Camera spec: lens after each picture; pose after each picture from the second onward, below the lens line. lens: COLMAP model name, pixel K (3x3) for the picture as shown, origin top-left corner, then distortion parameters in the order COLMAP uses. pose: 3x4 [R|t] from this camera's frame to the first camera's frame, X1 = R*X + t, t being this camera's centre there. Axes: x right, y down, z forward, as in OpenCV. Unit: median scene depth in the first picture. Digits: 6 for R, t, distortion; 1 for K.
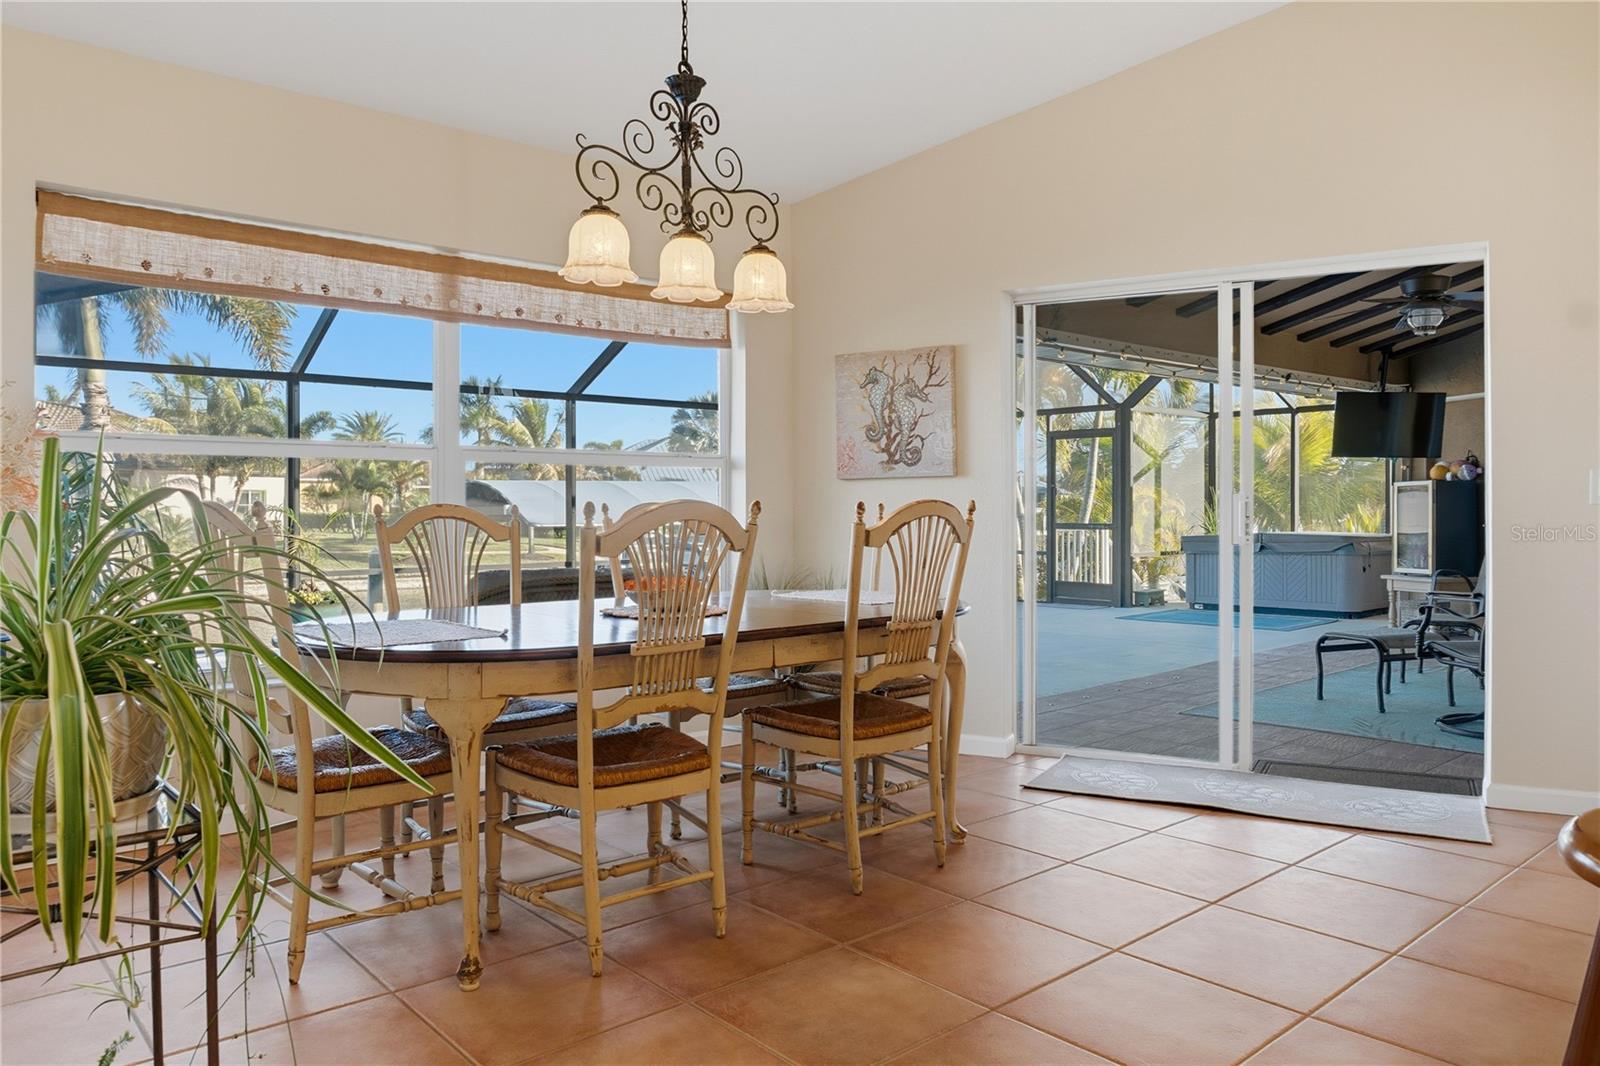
lens RADIAL K [[1084.1, 0, 793.6], [0, 1084.1, 522.8], [0, 0, 1]] dist [-0.012021, -0.002211]
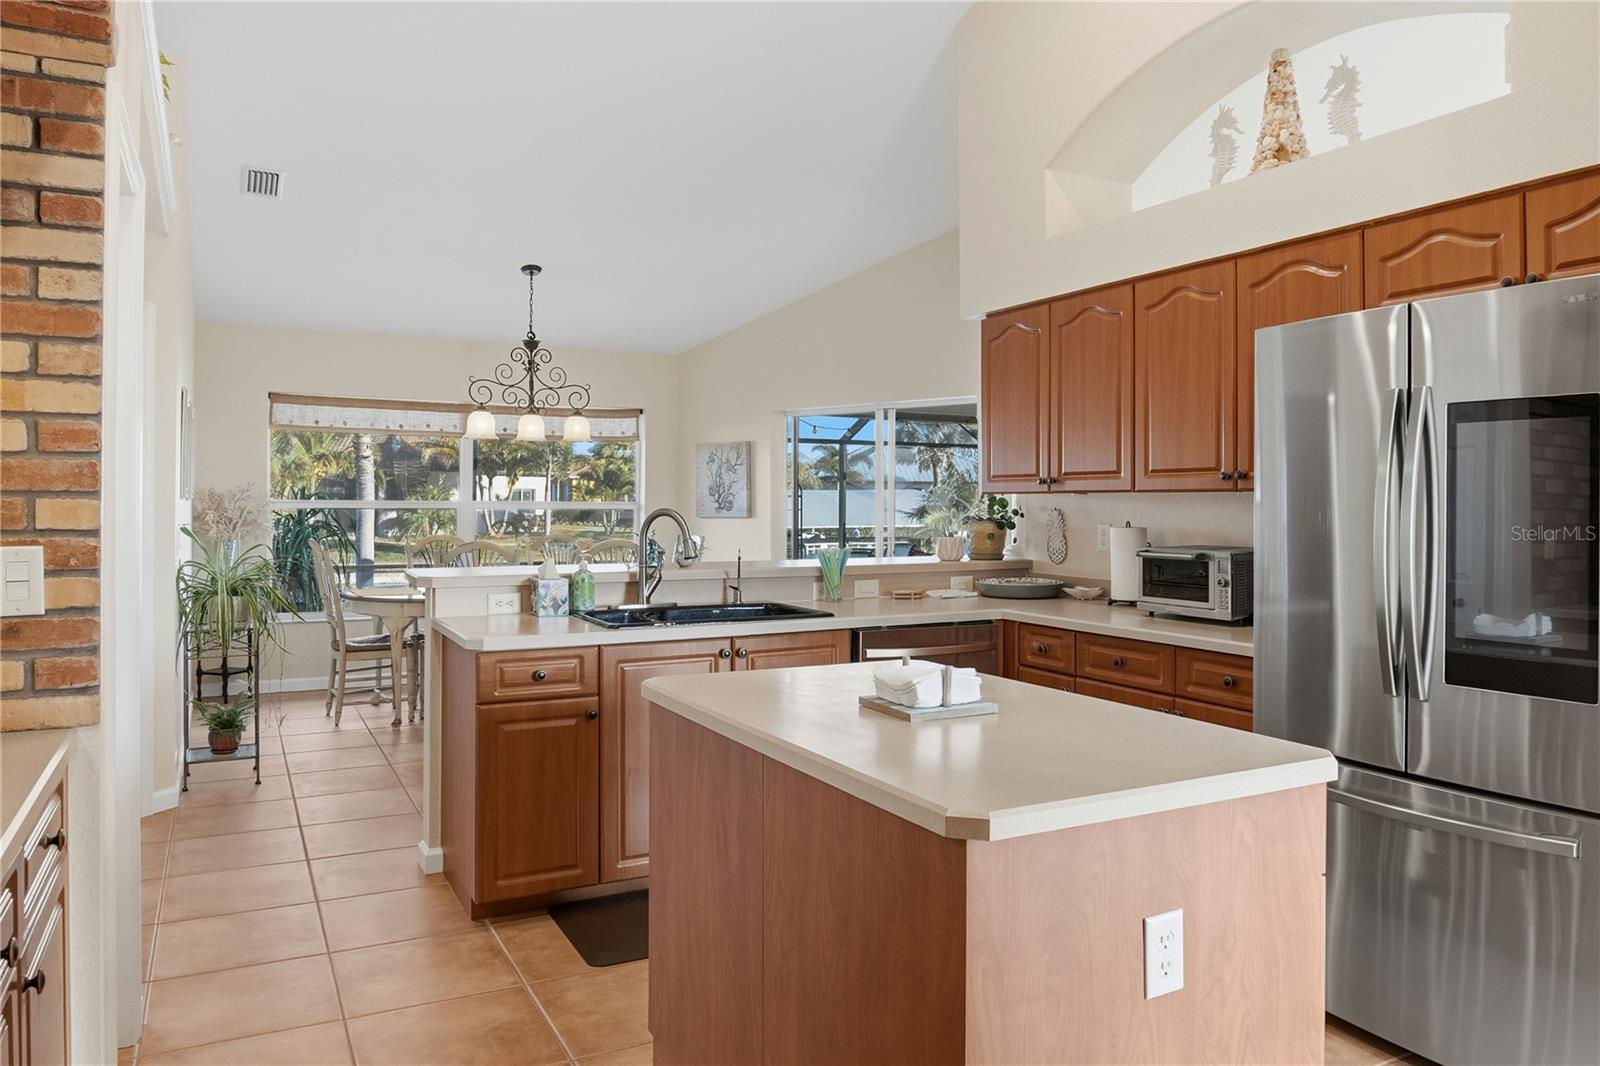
lens RADIAL K [[1072.4, 0, 802.5], [0, 1072.4, 509.2], [0, 0, 1]] dist [-0.000166, 0.000213]
pose [[0.974193, 0.010772, -0.225458, 0.769535], [-0.012646, 0.999896, -0.006870, -0.056156], [0.225361, 0.009544, 0.974229, -0.807147]]
